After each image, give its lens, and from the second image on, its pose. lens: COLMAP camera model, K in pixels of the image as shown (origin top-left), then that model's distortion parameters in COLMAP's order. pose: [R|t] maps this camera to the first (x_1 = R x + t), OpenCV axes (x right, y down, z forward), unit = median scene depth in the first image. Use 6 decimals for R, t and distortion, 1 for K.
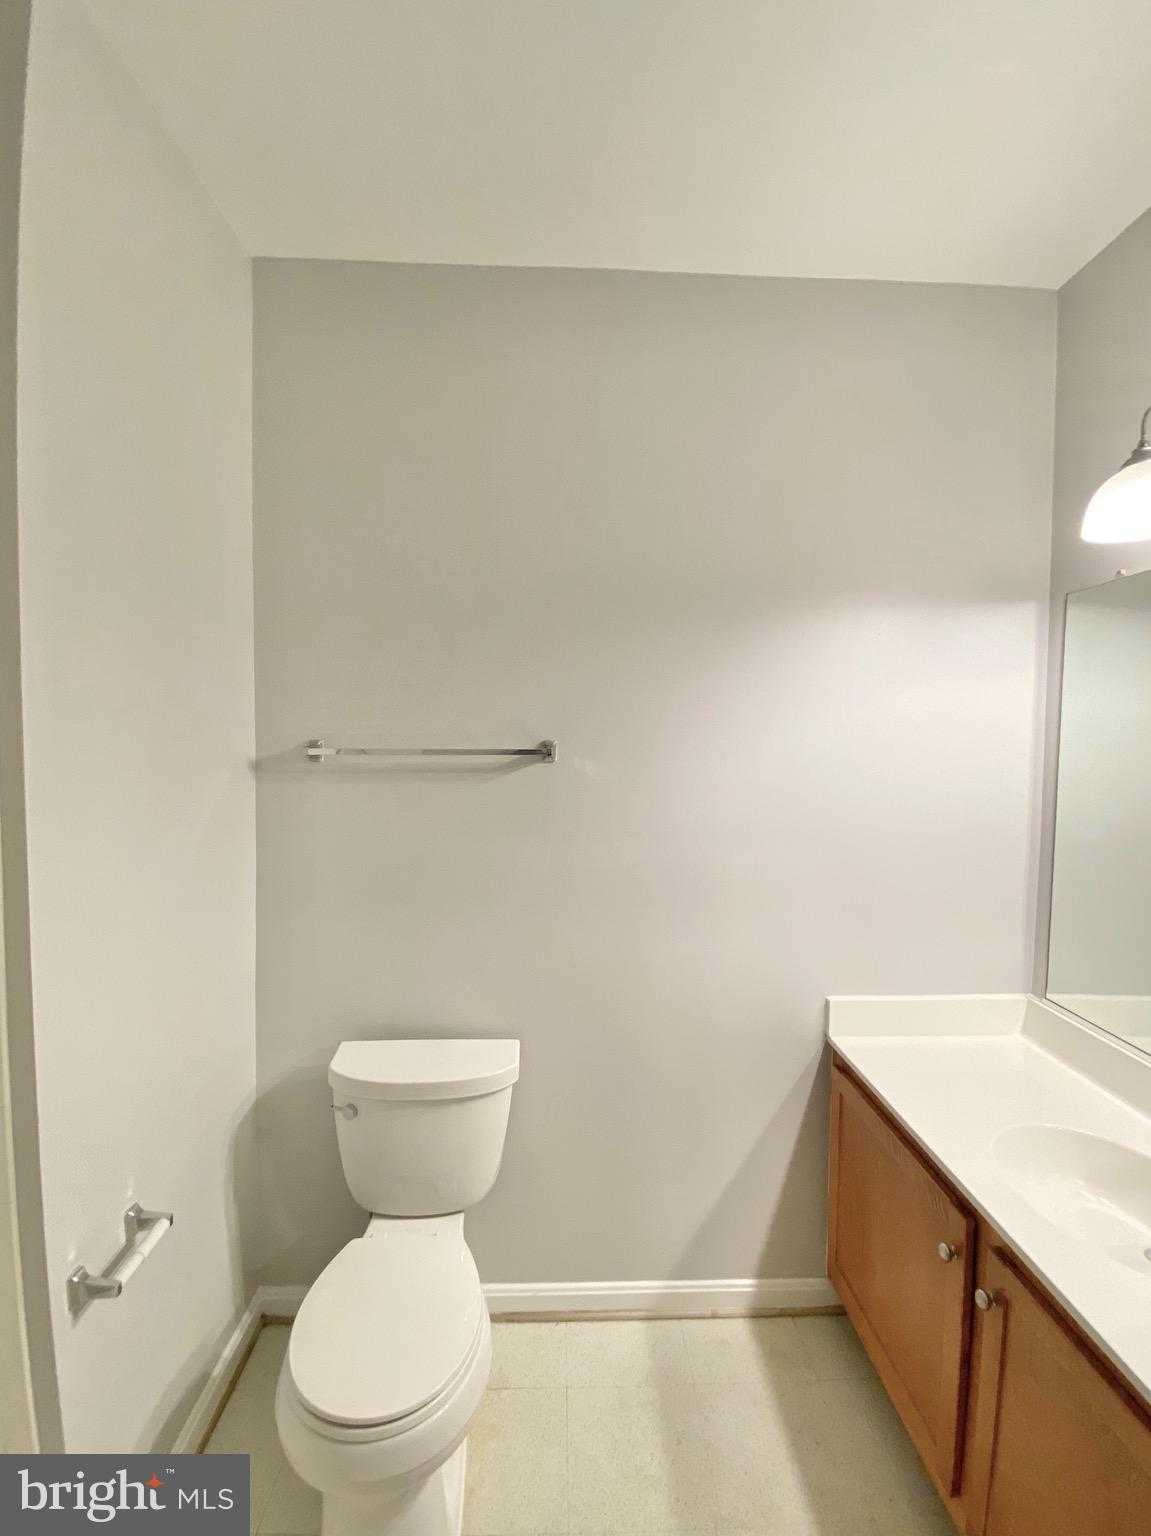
lens RADIAL K [[657.6, 0, 573.5], [0, 657.6, 774.2], [0, 0, 1]] dist [0.024003, -0.023092]
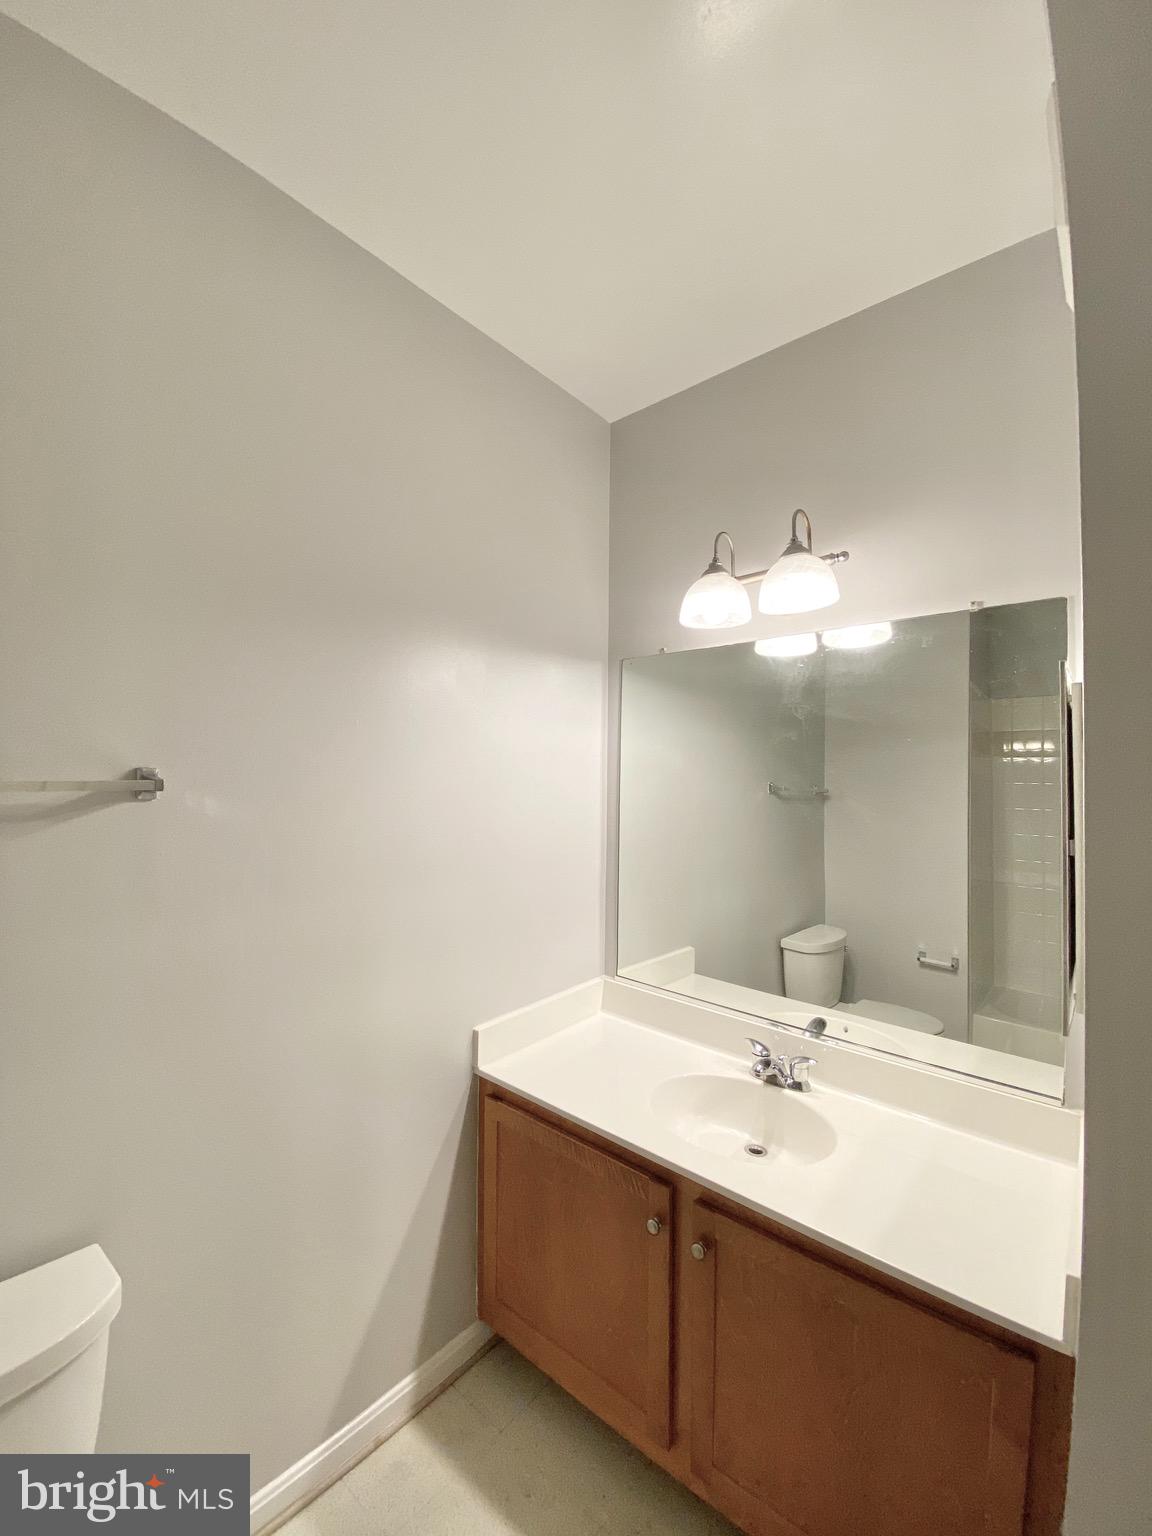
lens RADIAL K [[623.2, 0, 575.2], [0, 623.2, 764.7], [0, 0, 1]] dist [0.016671, -0.019985]
pose [[0.667353, 0.010516, 0.744668, -0.222545], [0.036406, 0.998244, -0.046723, -0.009359], [-0.743851, 0.058291, 0.665798, 0.239811]]
